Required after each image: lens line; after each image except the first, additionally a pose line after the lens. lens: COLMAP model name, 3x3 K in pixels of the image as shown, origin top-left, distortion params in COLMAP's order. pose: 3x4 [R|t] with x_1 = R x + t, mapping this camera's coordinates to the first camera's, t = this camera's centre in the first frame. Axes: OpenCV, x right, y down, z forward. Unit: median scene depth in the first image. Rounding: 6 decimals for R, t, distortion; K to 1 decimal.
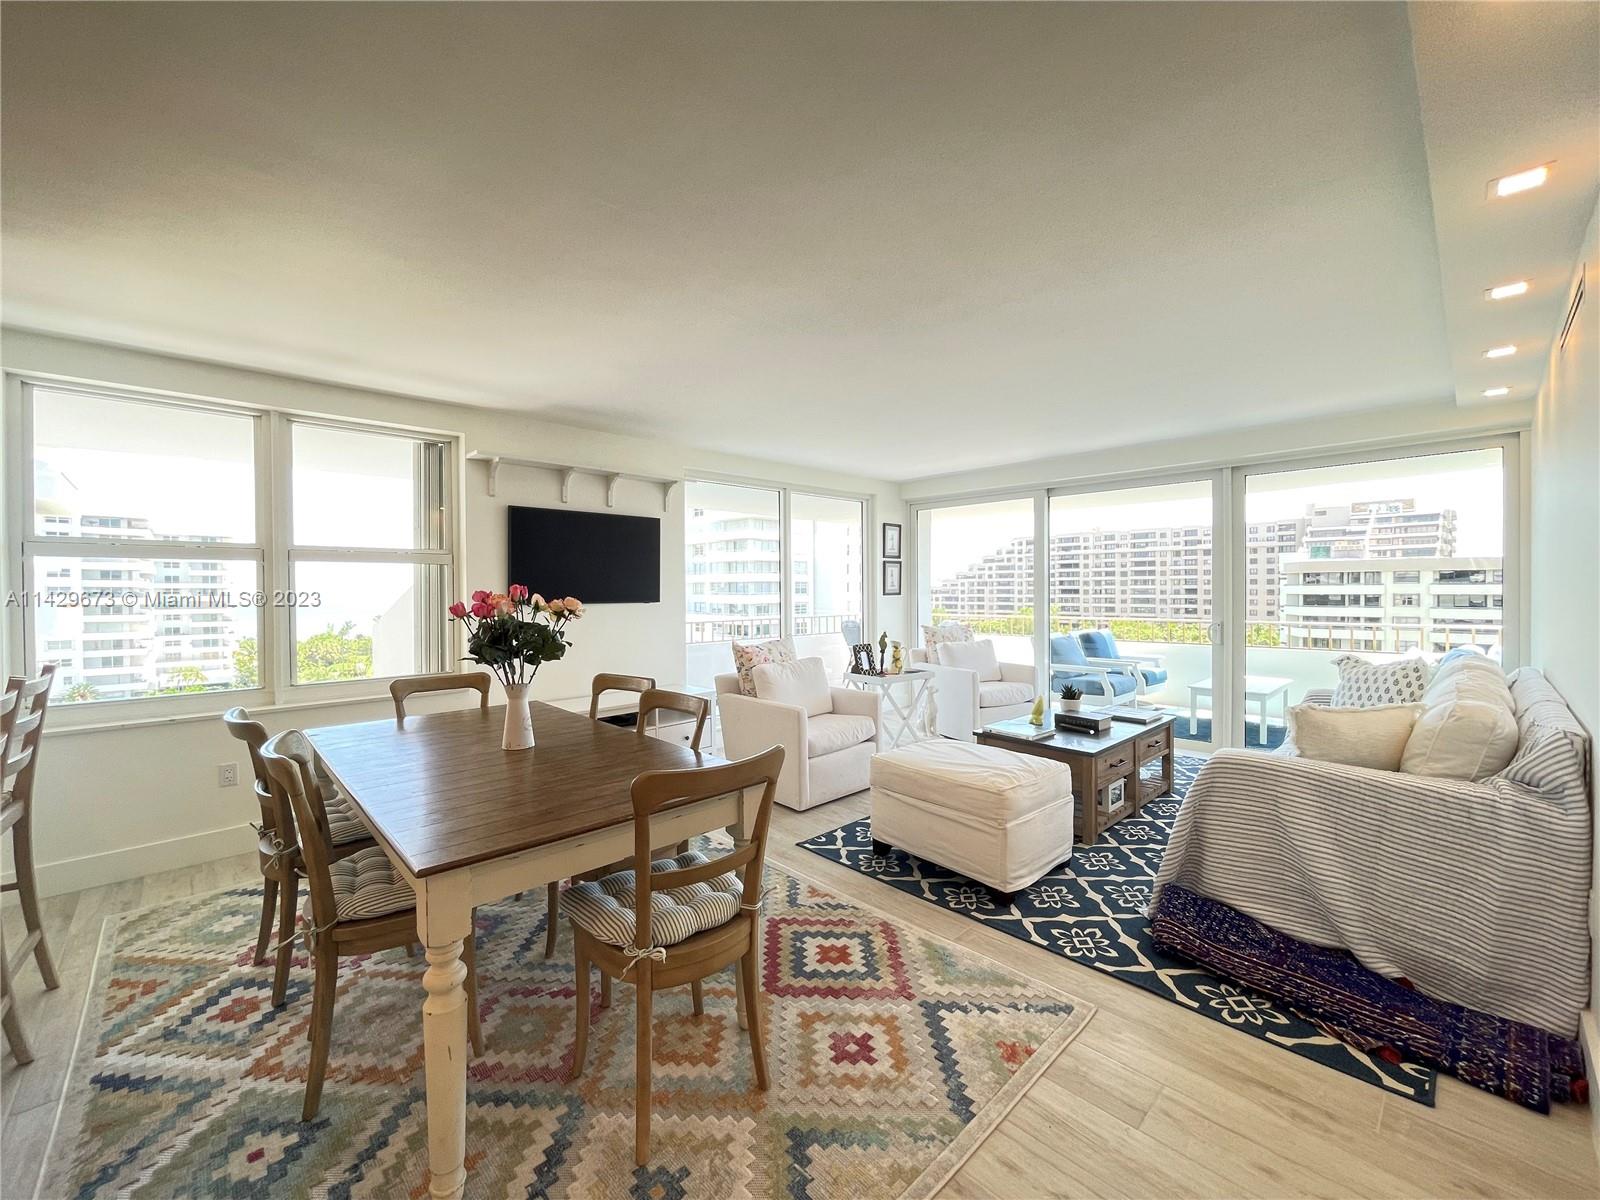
lens RADIAL K [[645.6, 0, 800.5], [0, 645.6, 604.4], [0, 0, 1]] dist [0.001519, -0.000308]
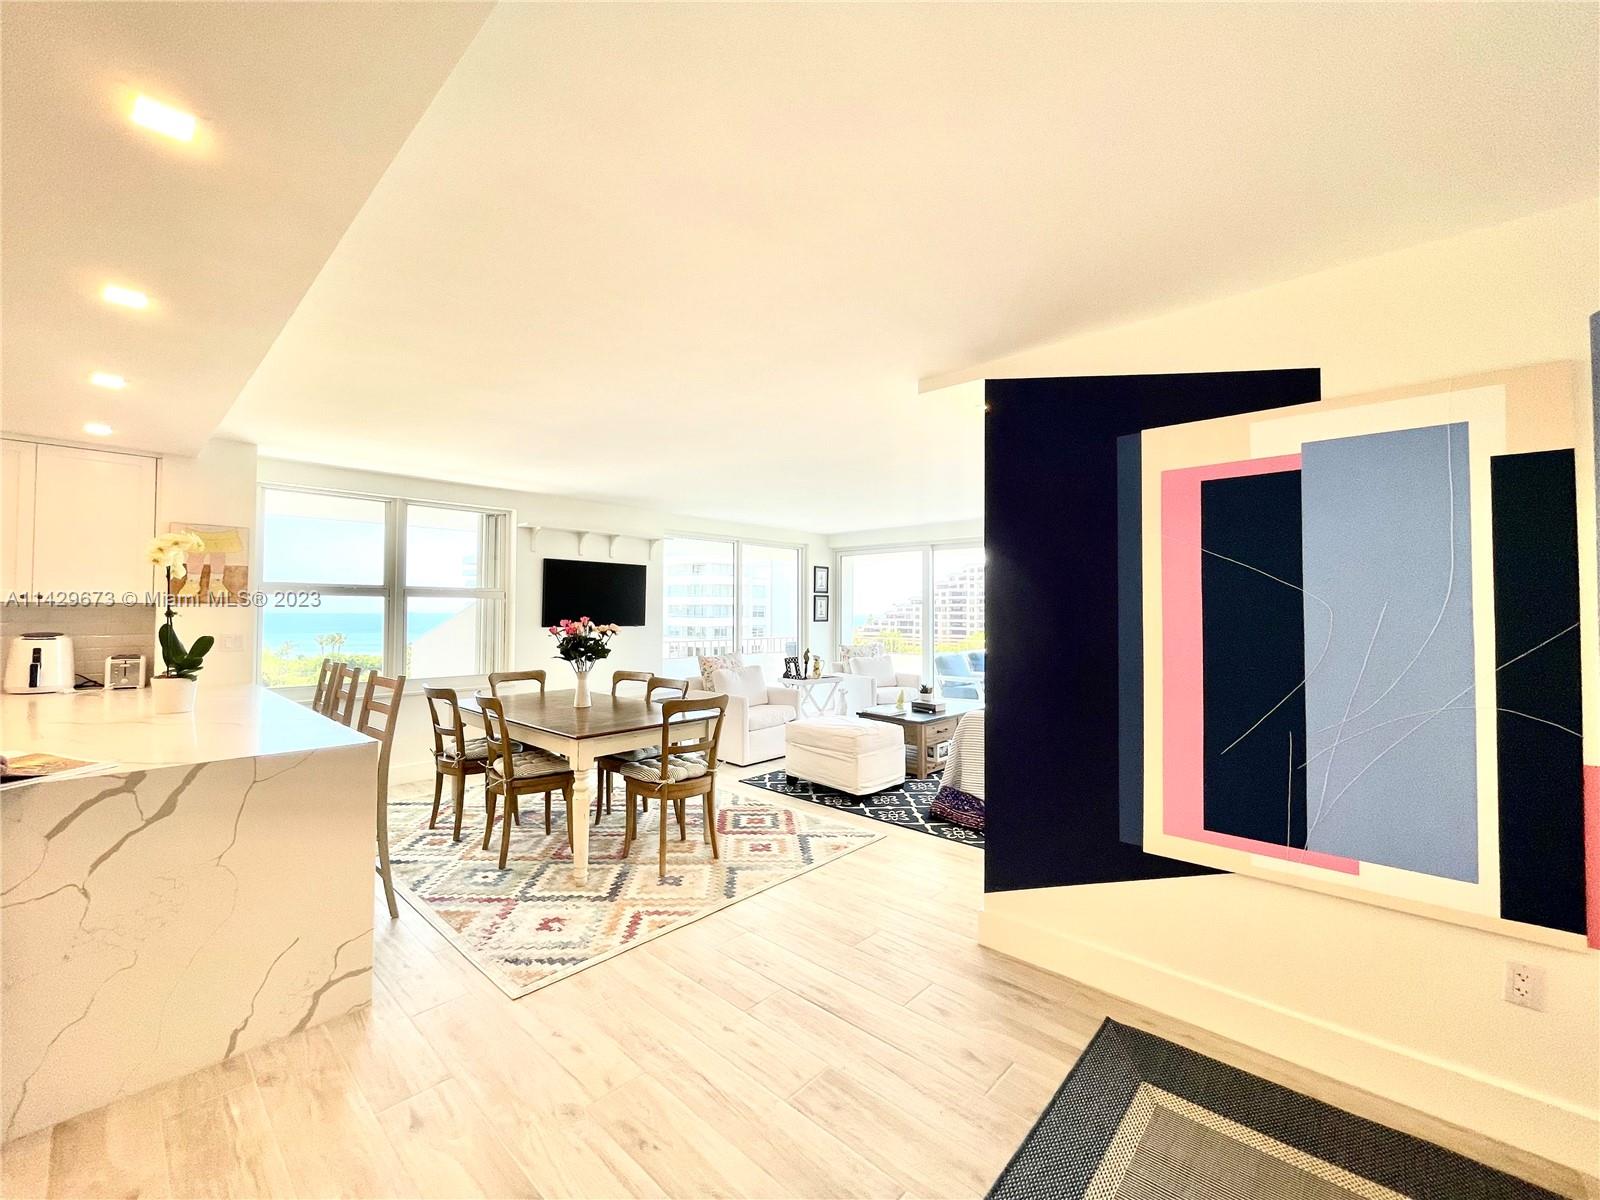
lens RADIAL K [[645.6, 0, 790.4], [0, 645.6, 595.2], [0, 0, 1]] dist [0.001519, -0.000308]
pose [[0.998757, 0.011190, 0.048567, 0.033575], [-0.008733, 0.998685, -0.050517, -0.002440], [-0.049069, 0.050030, 0.997542, -0.541922]]
